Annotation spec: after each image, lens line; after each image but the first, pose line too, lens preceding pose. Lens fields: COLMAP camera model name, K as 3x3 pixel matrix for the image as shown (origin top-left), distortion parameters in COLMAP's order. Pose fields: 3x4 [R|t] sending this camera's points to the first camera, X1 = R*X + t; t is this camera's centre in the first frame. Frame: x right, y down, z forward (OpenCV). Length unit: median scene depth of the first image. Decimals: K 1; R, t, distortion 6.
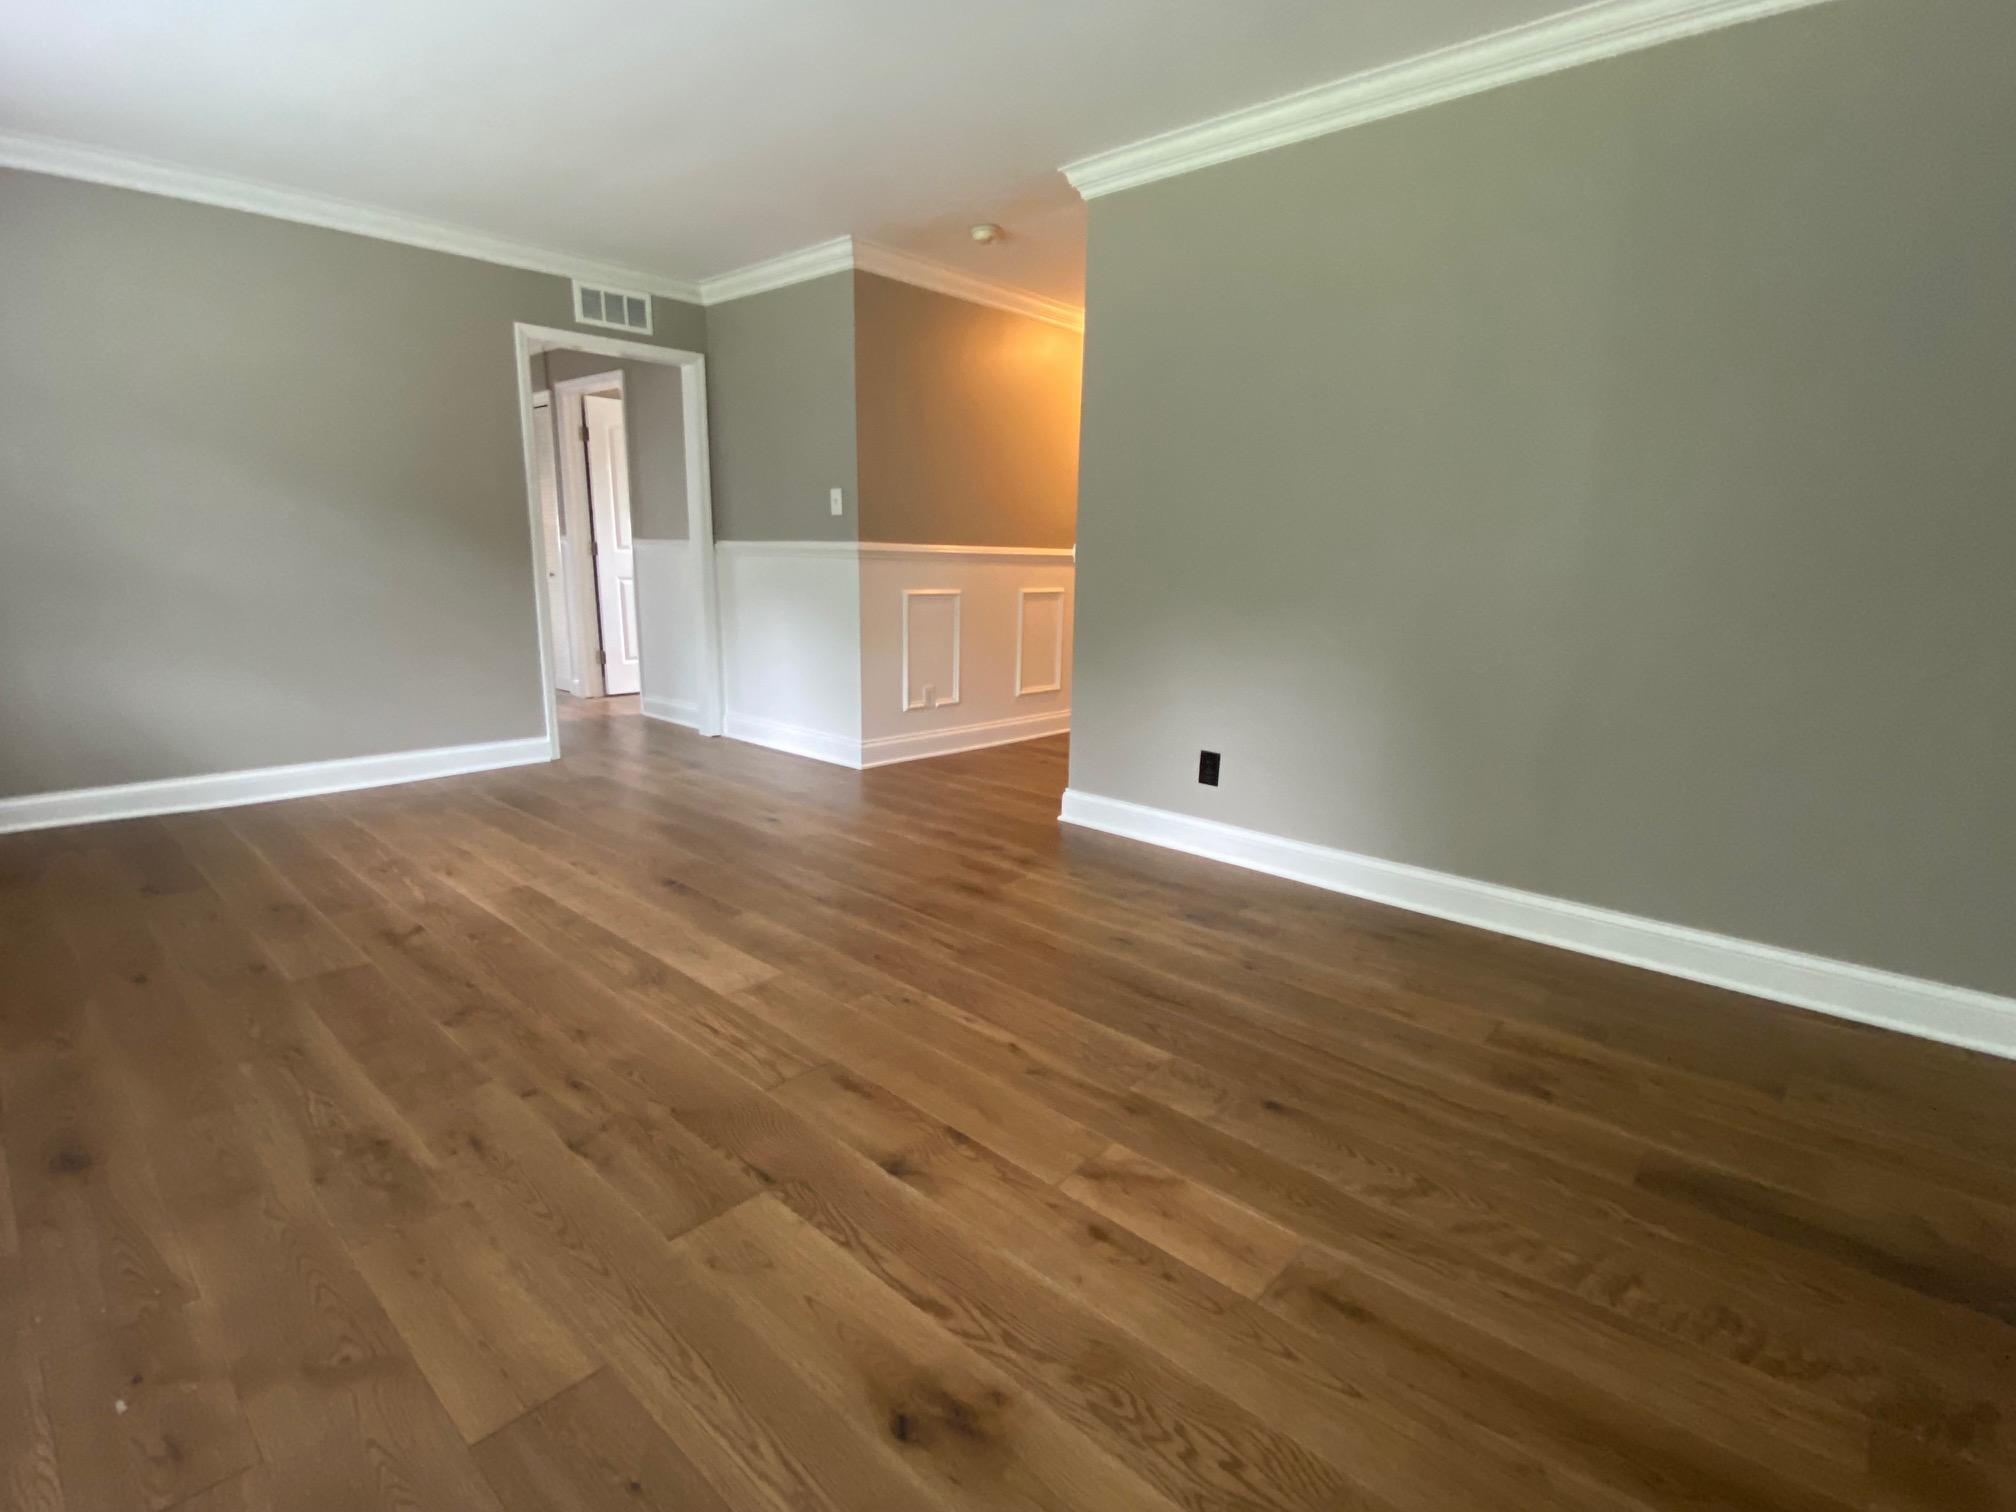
lens RADIAL K [[973.7, 0, 1045.4], [0, 973.7, 790.1], [0, 0, 1]] dist [0.032009, -0.037489]
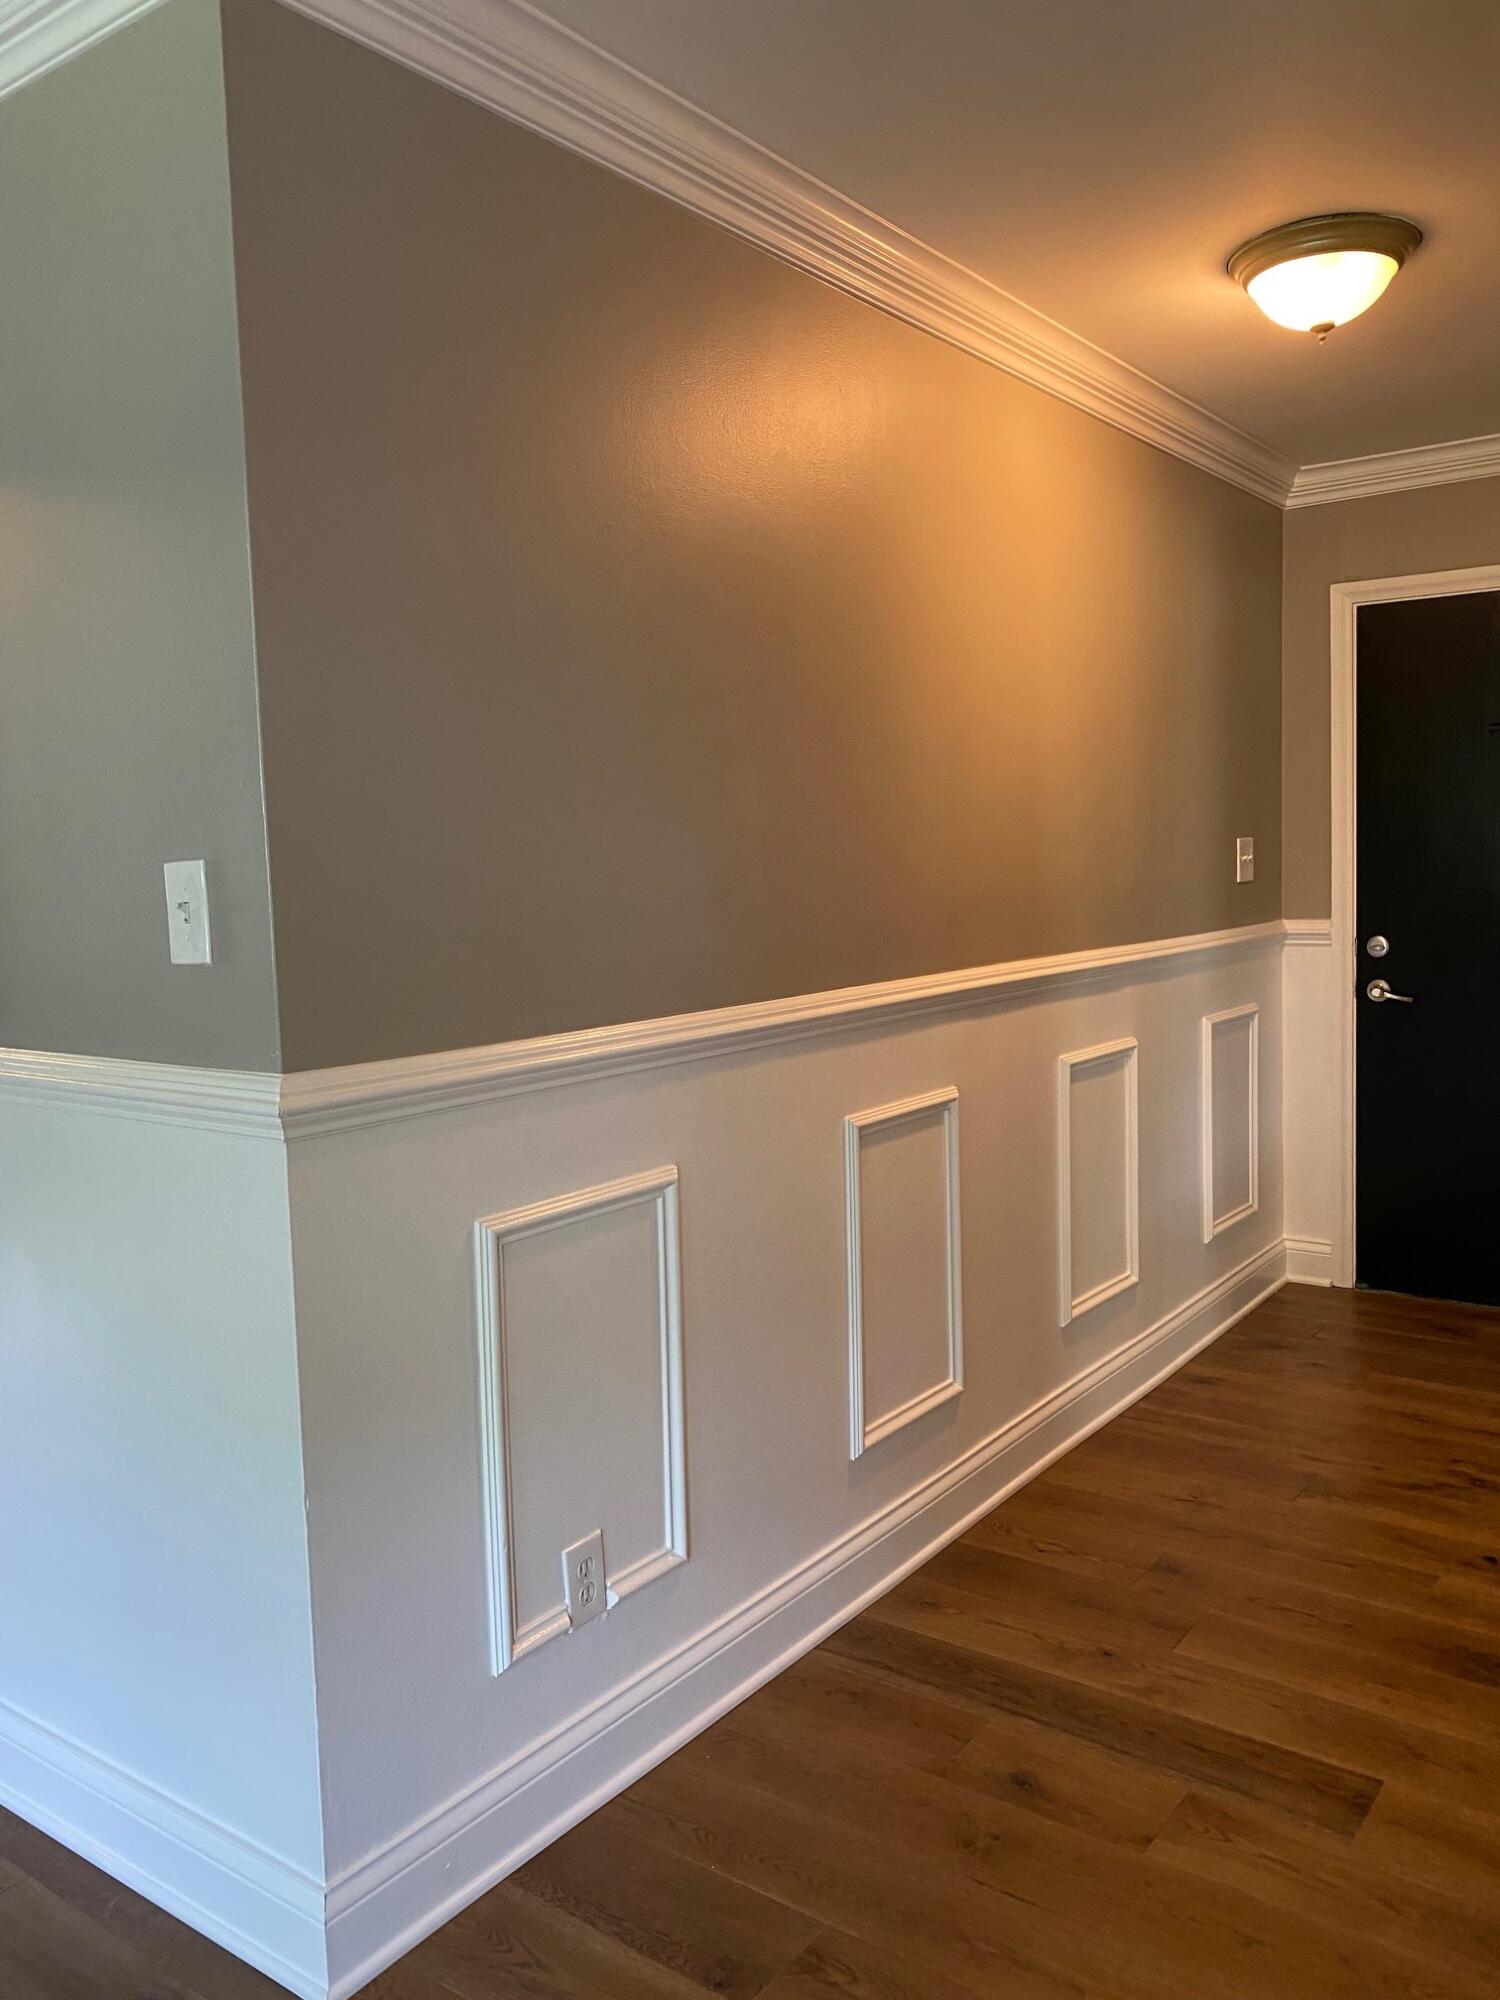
lens RADIAL K [[1544.1, 0, 805.7], [0, 1544.1, 997.1], [0, 0, 1]] dist [0.028277, -0.001020]
pose [[0.993420, -0.063777, 0.095124, -0.106770], [0.076591, 0.987495, -0.137792, -0.226912], [-0.085147, 0.144171, 0.985883, 0.658285]]
